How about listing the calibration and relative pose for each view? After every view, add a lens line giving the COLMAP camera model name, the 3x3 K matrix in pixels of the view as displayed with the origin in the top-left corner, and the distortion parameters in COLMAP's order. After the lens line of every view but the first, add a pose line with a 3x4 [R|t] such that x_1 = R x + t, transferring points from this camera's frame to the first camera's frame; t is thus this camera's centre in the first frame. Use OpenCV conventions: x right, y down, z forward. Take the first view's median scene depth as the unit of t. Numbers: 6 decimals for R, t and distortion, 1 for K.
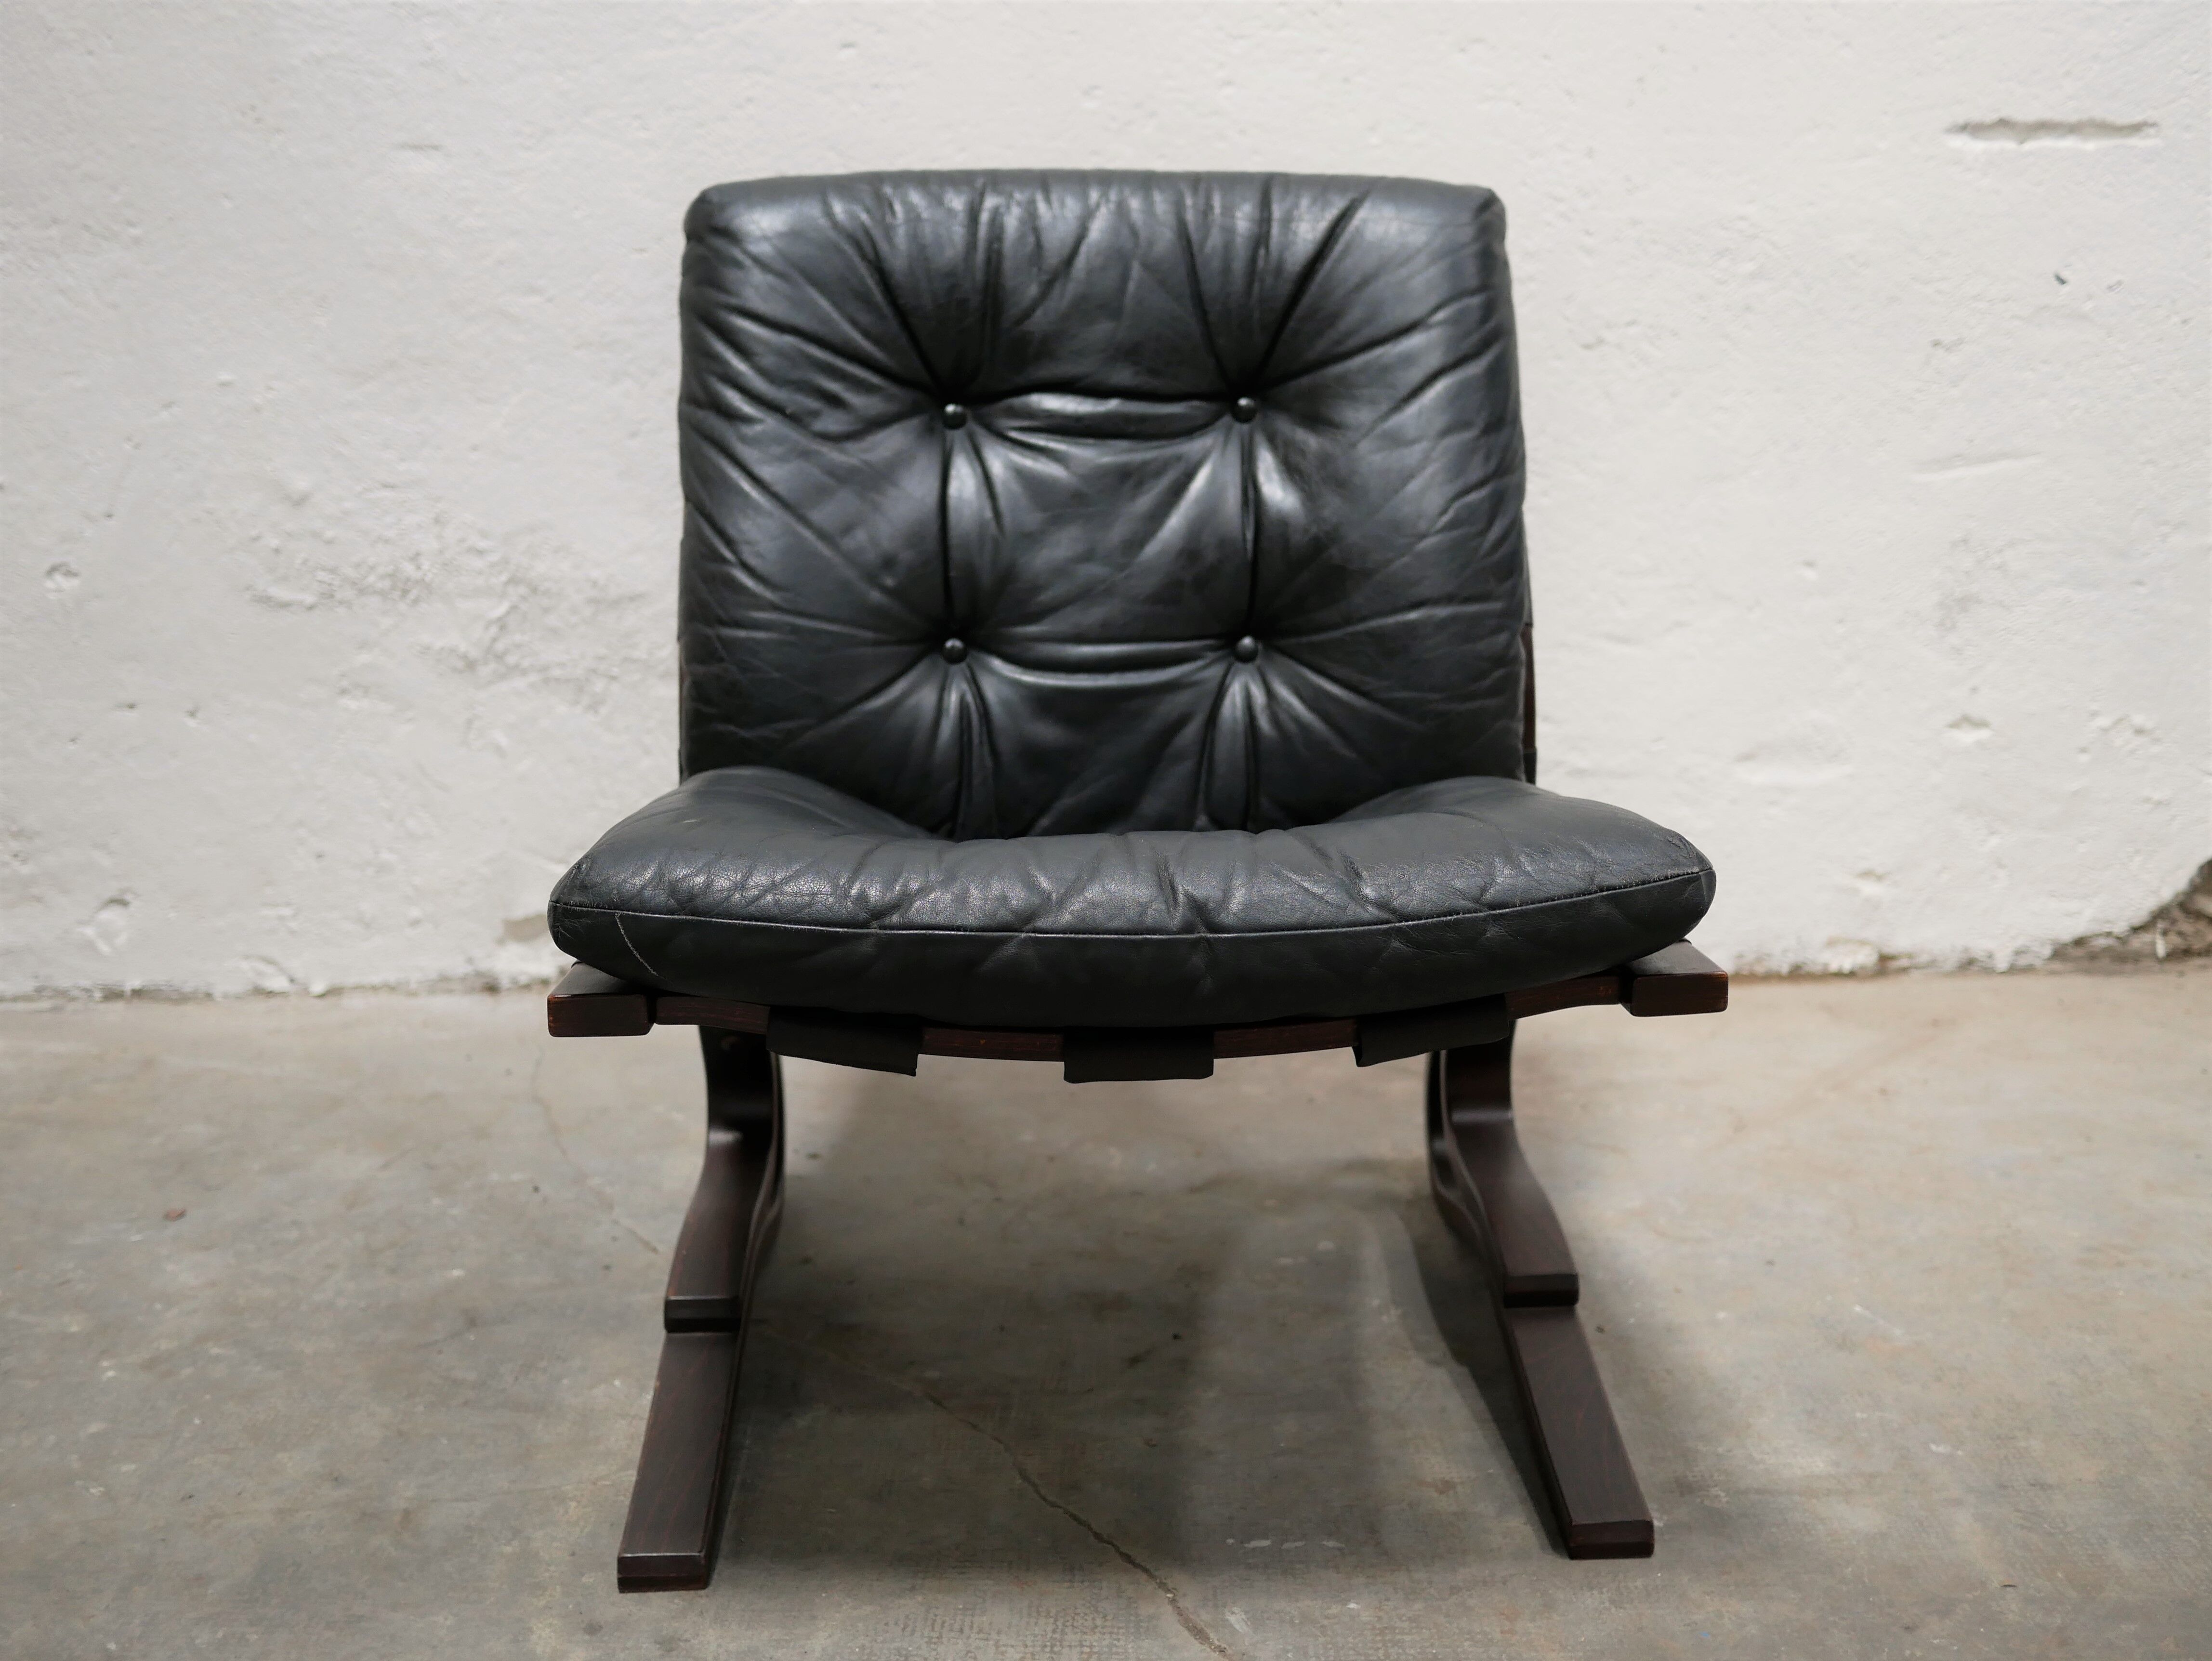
lens RADIAL K [[2517.5, 0, 1107.0], [0, 2517.5, 837.1], [0, 0, 1]] dist [-0.007736, 0.000000]
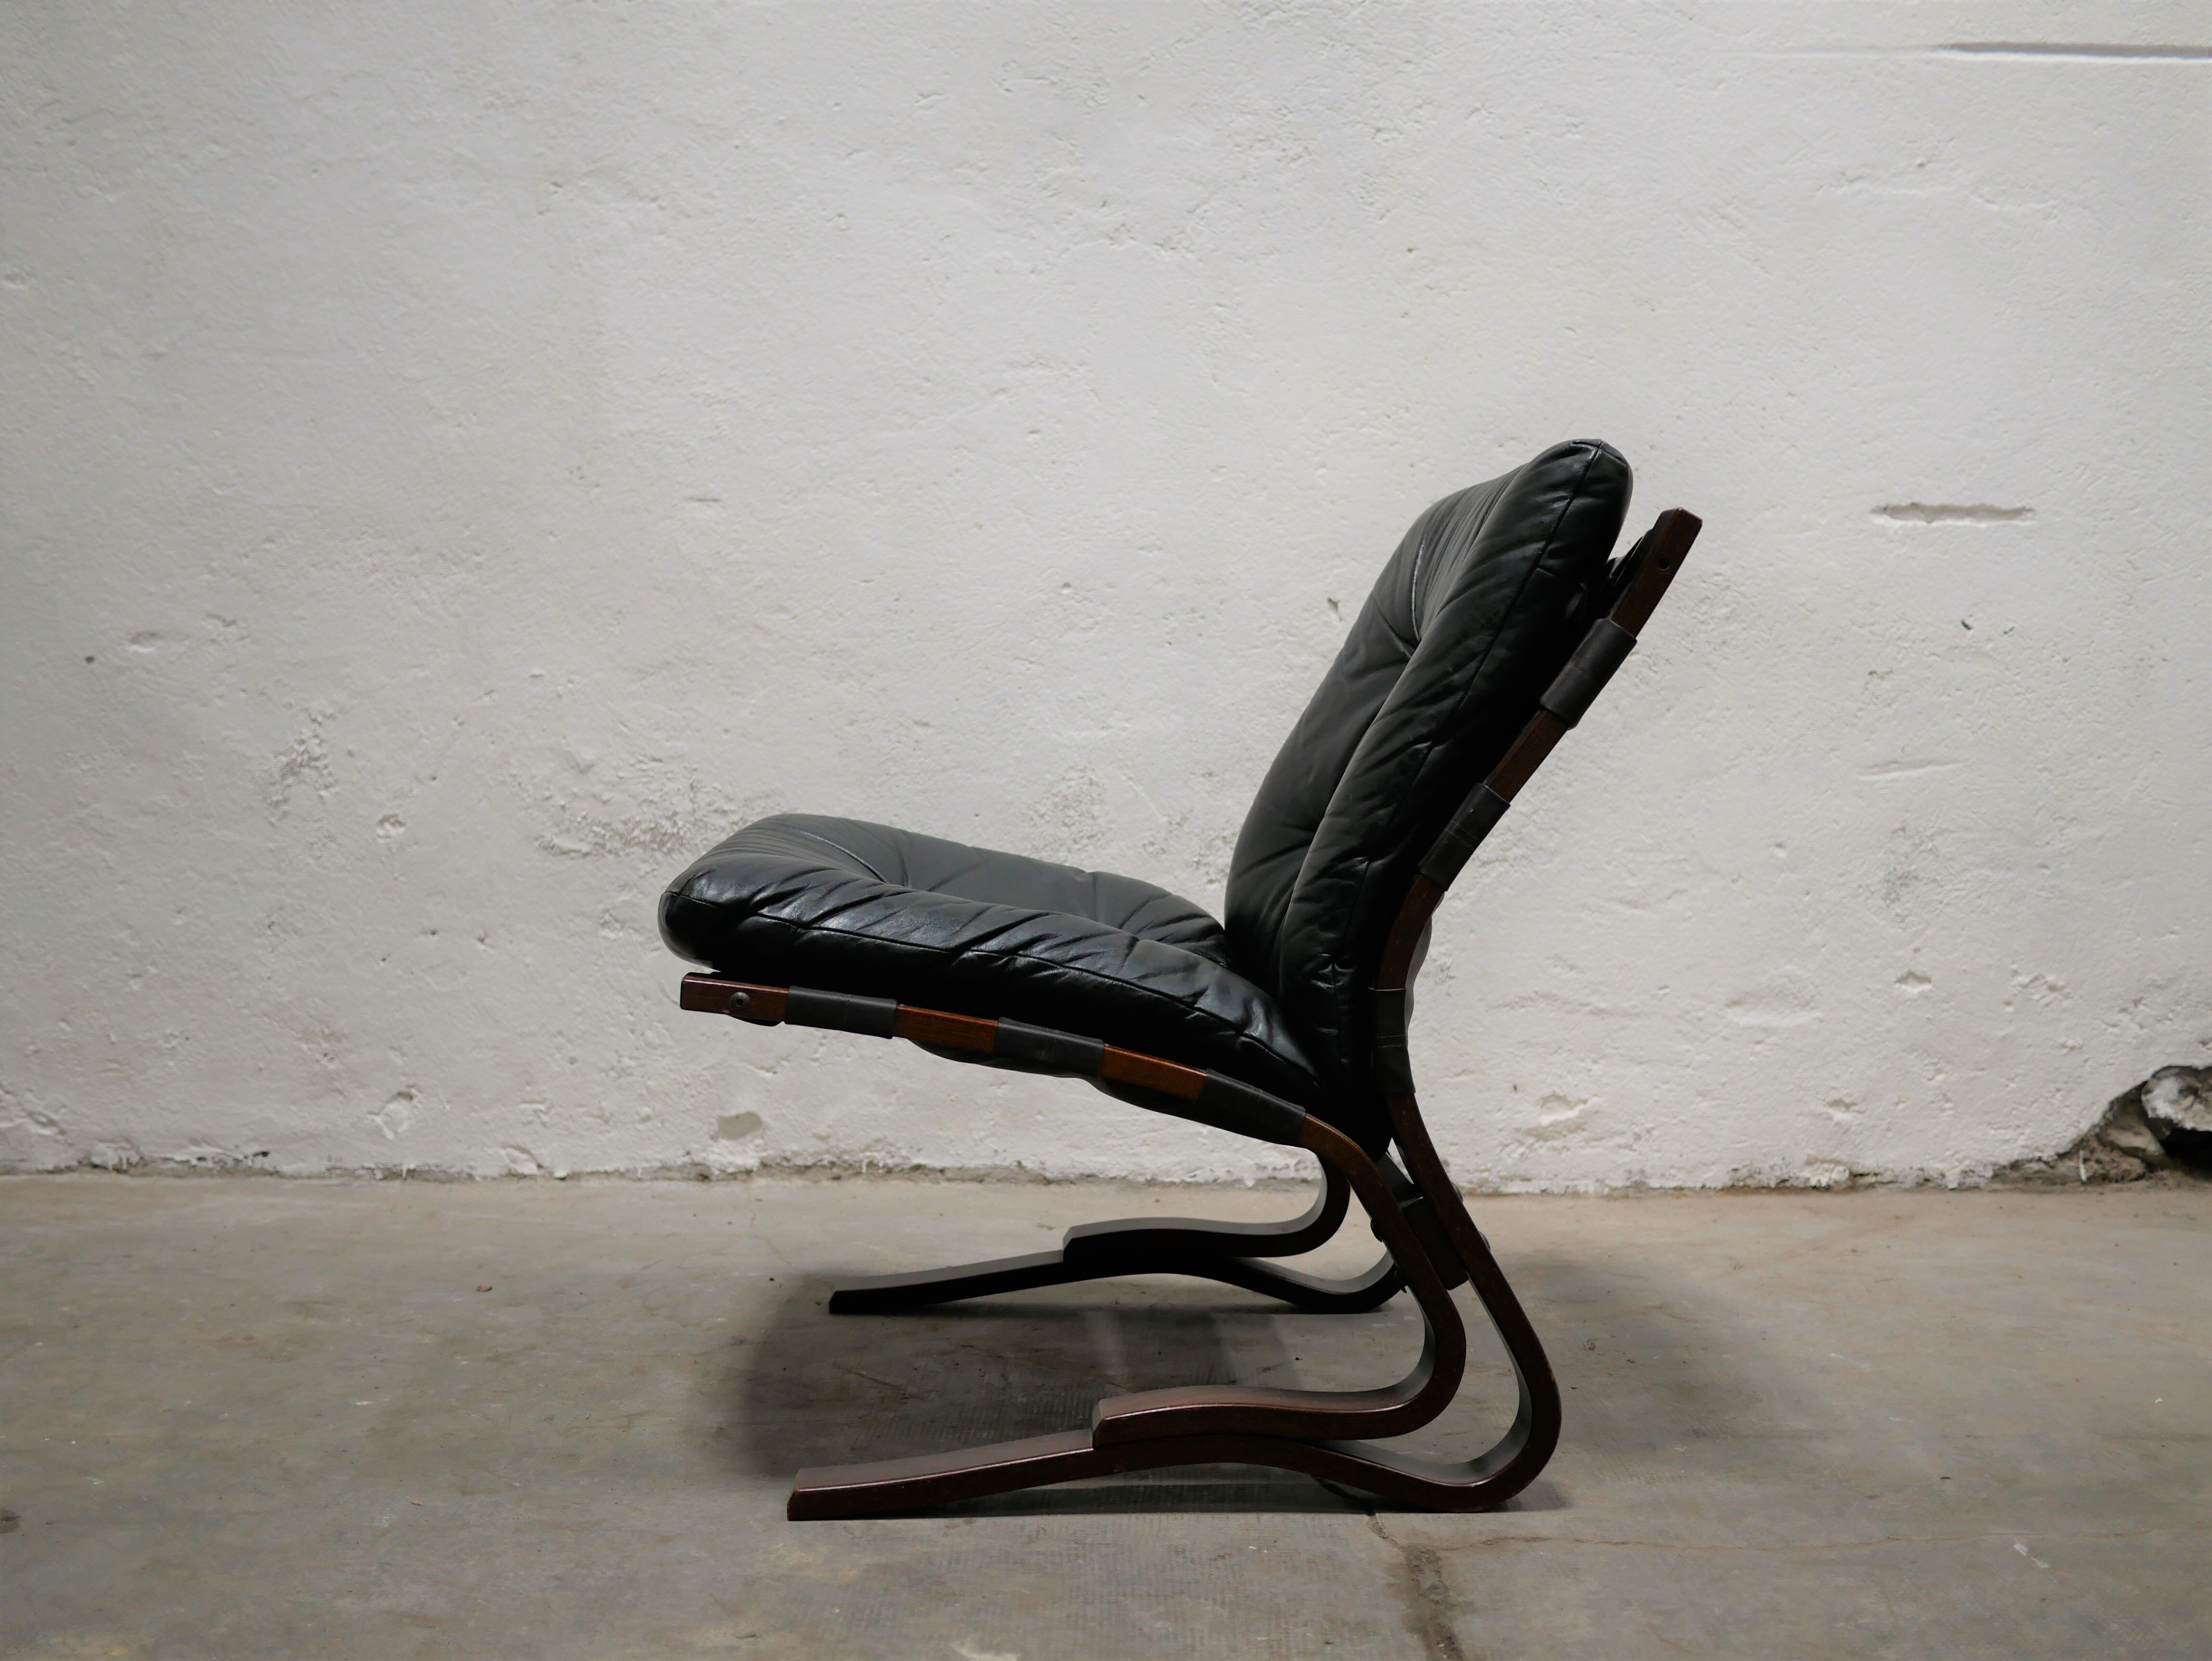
lens RADIAL K [[2517.5, 0, 1098.0], [0, 2517.5, 845.7], [0, 0, 1]] dist [-0.007736, 0.000000]
pose [[0.999781, 0.020477, -0.004387, -0.056038], [-0.020942, 0.976828, -0.212997, 0.167281], [-0.000076, 0.213042, 0.977043, -0.228731]]
